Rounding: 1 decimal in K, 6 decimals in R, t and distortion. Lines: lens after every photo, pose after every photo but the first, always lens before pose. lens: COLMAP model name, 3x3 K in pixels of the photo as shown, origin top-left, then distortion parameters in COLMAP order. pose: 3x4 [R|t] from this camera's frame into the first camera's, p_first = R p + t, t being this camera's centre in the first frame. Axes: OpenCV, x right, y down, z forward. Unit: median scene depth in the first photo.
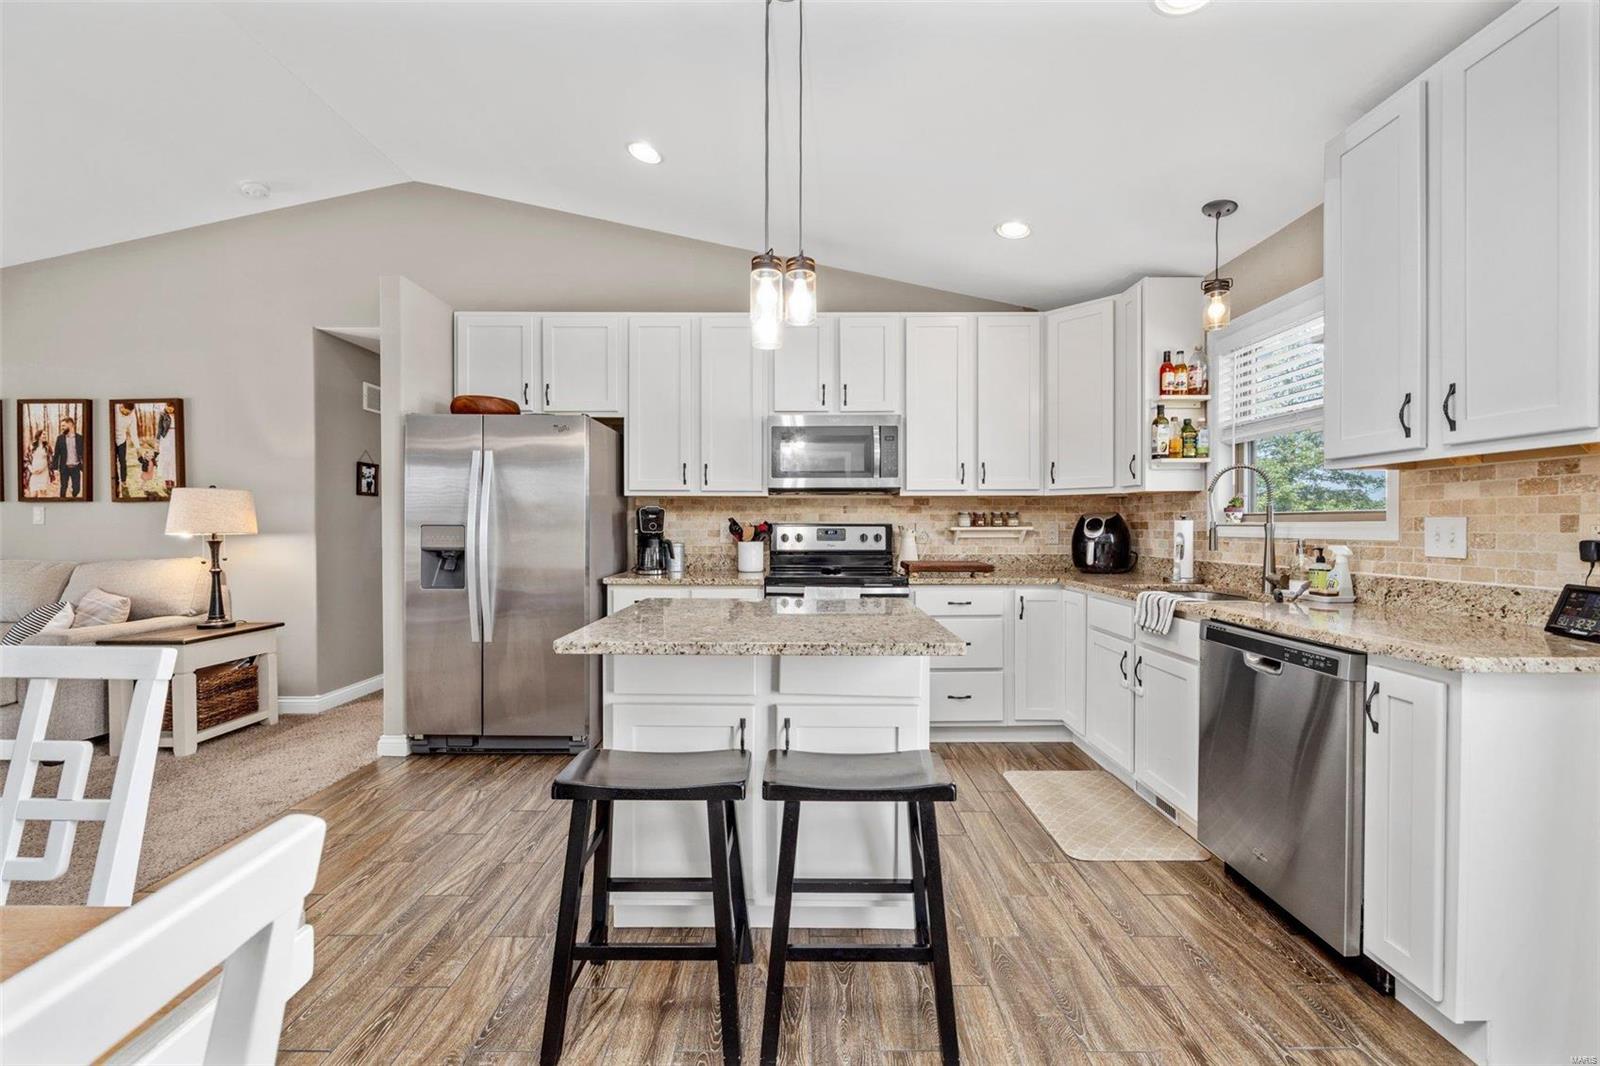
lens RADIAL K [[632.9, 0, 803.9], [0, 632.9, 531.7], [0, 0, 1]] dist [-0.008437, 0.001437]
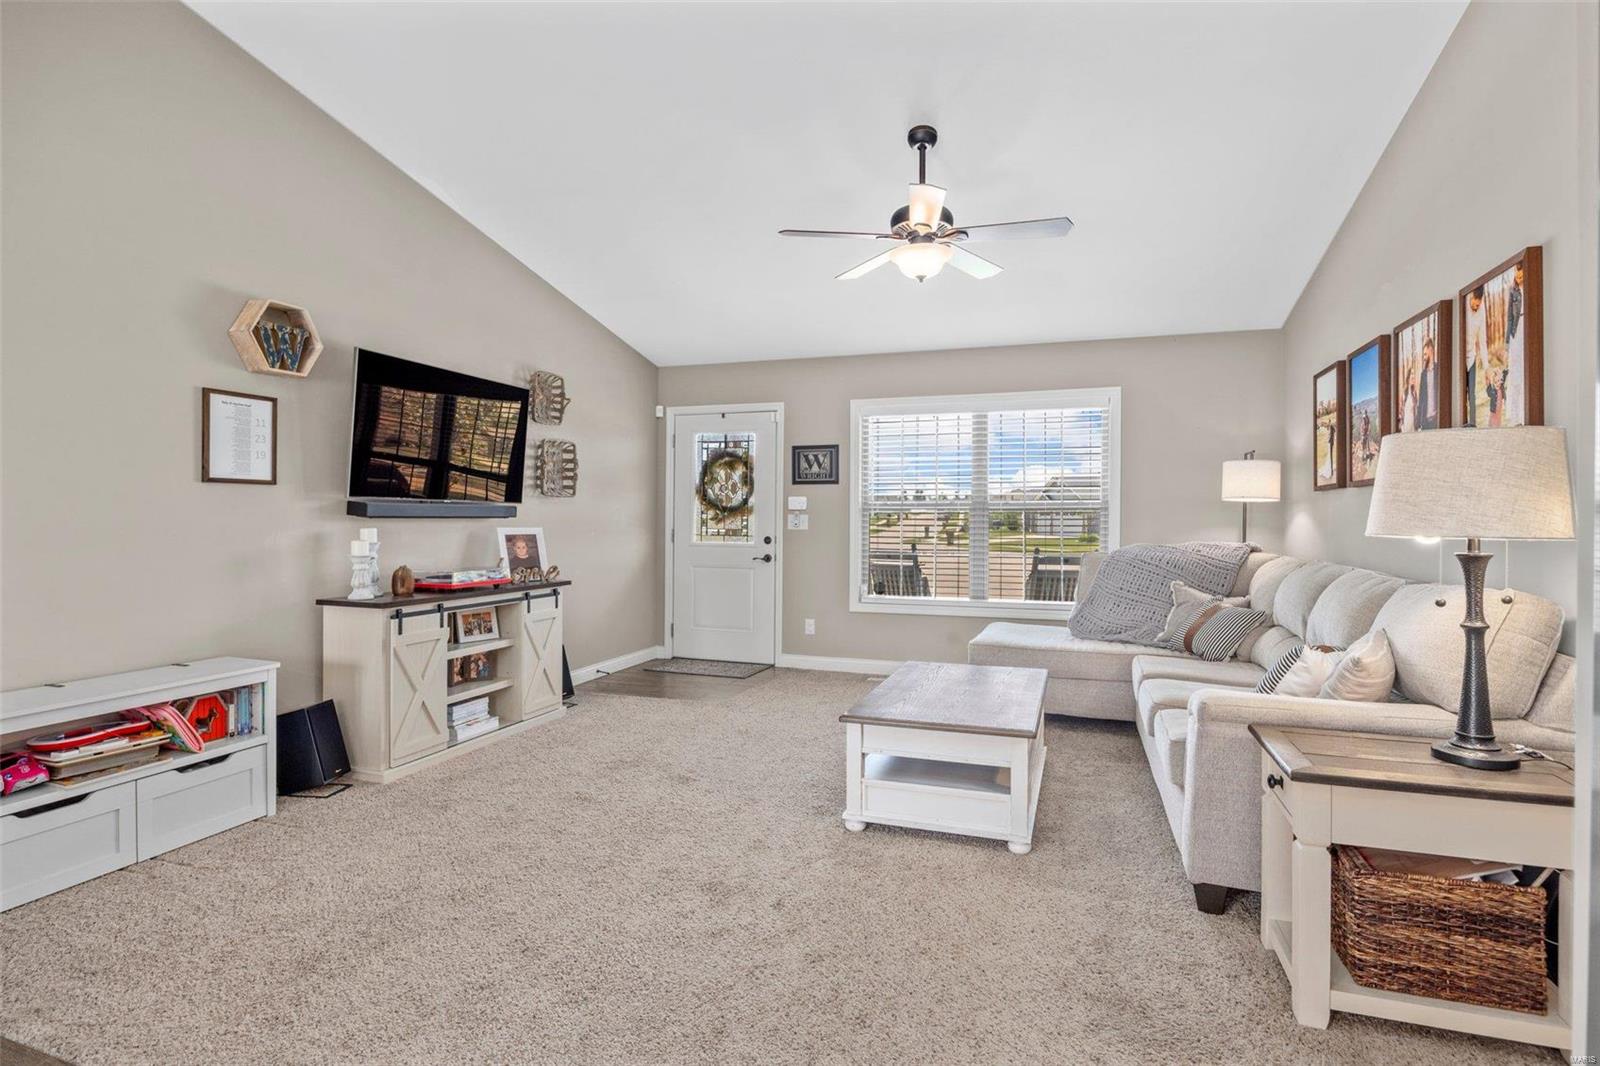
lens RADIAL K [[784.5, 0, 801.4], [0, 784.5, 523.5], [0, 0, 1]] dist [-0.003950, -0.000585]
pose [[-0.328430, 0.006651, -0.944505, -0.276387], [-0.005258, 0.999947, 0.008870, -0.008765], [0.944514, 0.007880, -0.328377, 0.704477]]
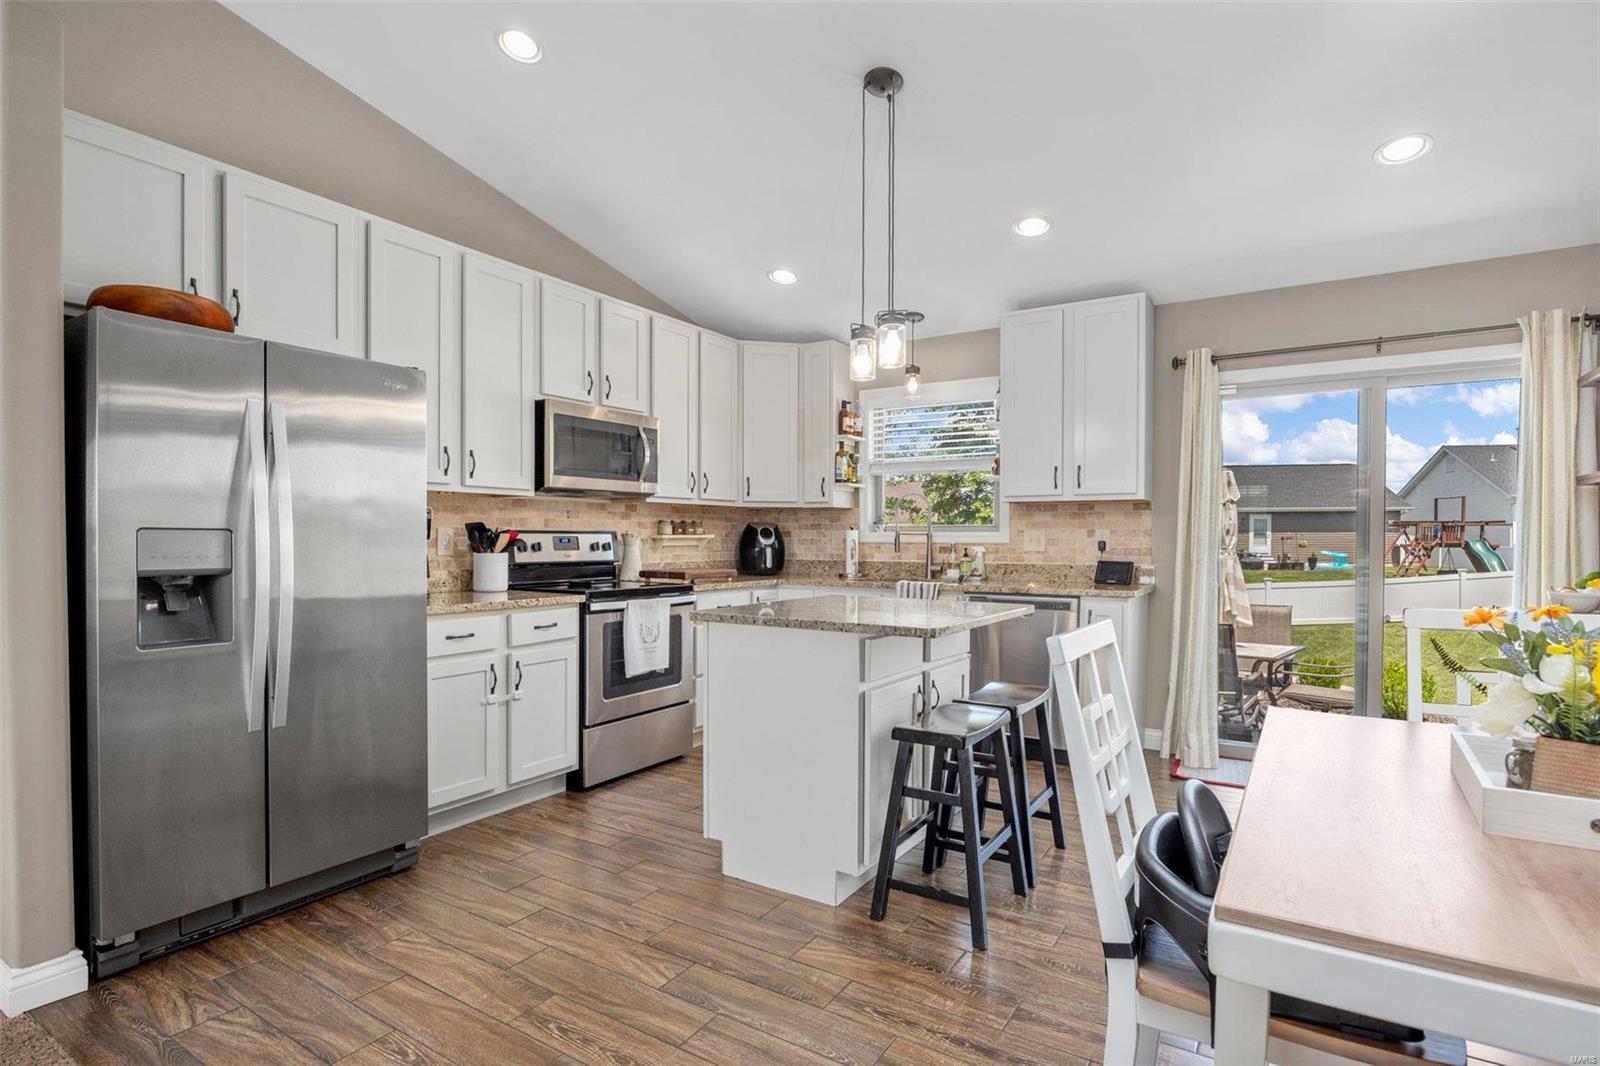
lens RADIAL K [[803.5, 0, 790.4], [0, 803.5, 543.9], [0, 0, 1]] dist [-0.010897, -0.000359]
pose [[0.540426, -0.006788, 0.841364, -0.718077], [0.004851, 0.999976, 0.004953, 0.001590], [-0.841377, 0.001405, 0.540446, 0.157978]]
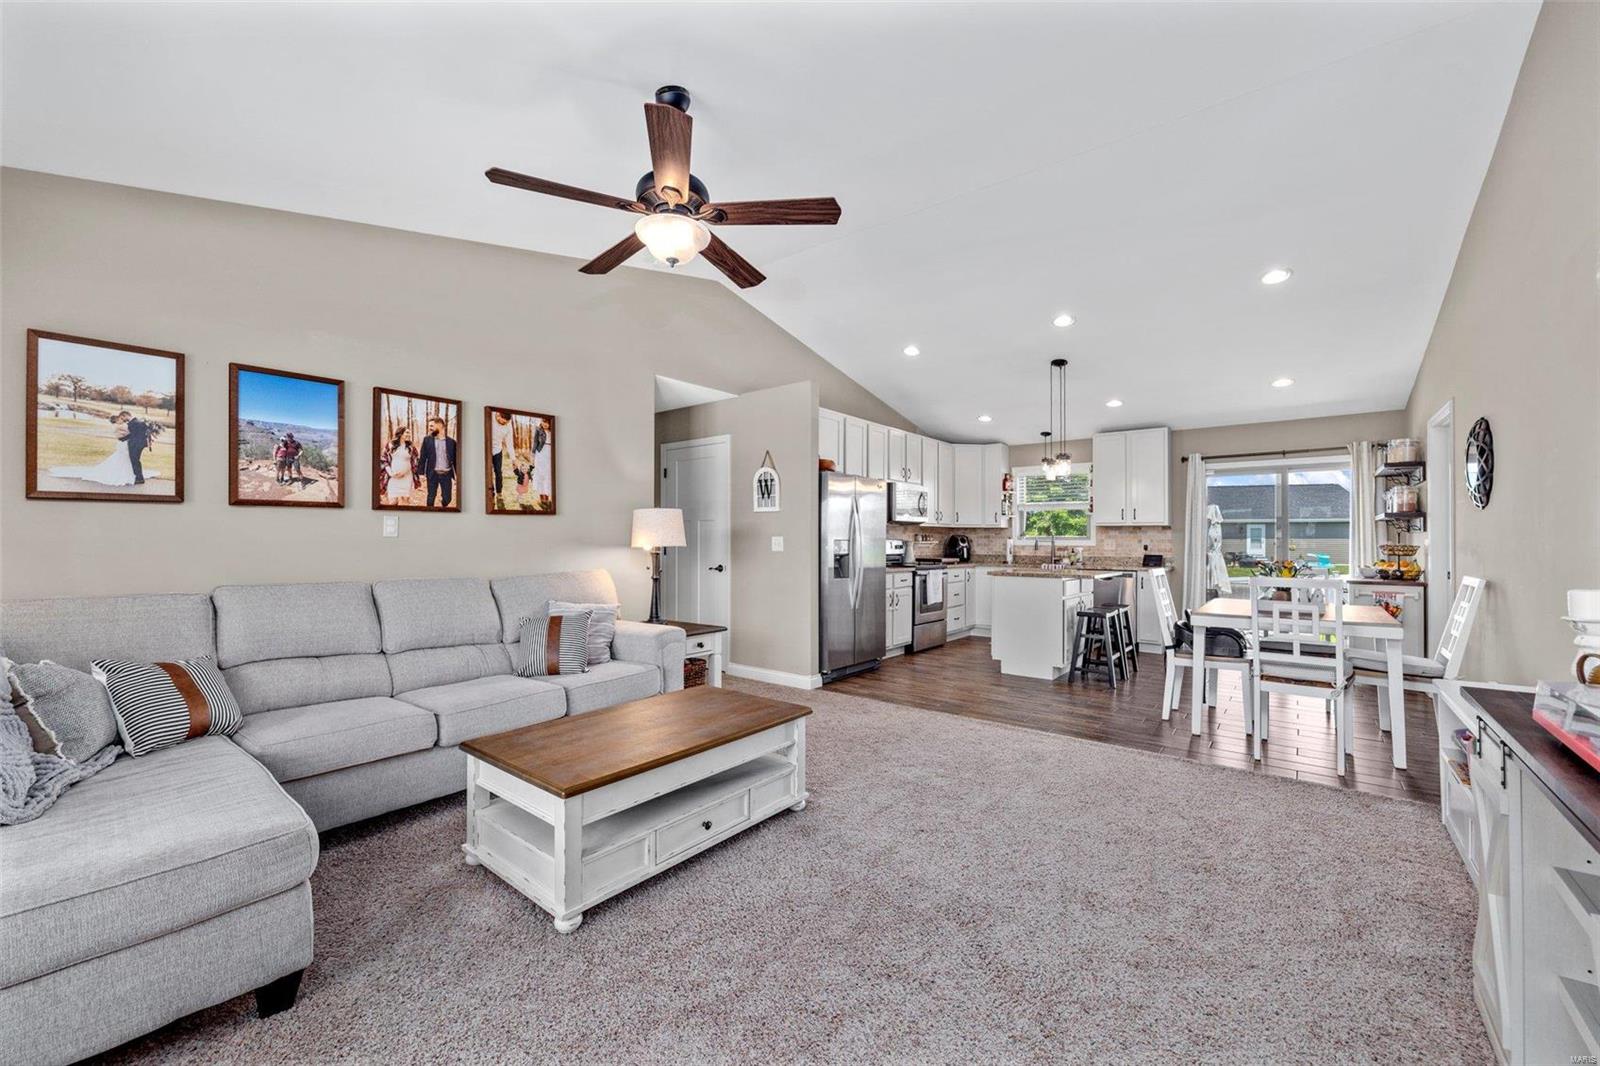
lens RADIAL K [[632.9, 0, 793.0], [0, 632.9, 531.6], [0, 0, 1]] dist [-0.008437, 0.001437]
pose [[0.627904, 0.013208, 0.778179, -1.609602], [0.002221, 0.999822, -0.018762, -0.001524], [-0.778287, 0.013509, 0.627763, 0.045110]]
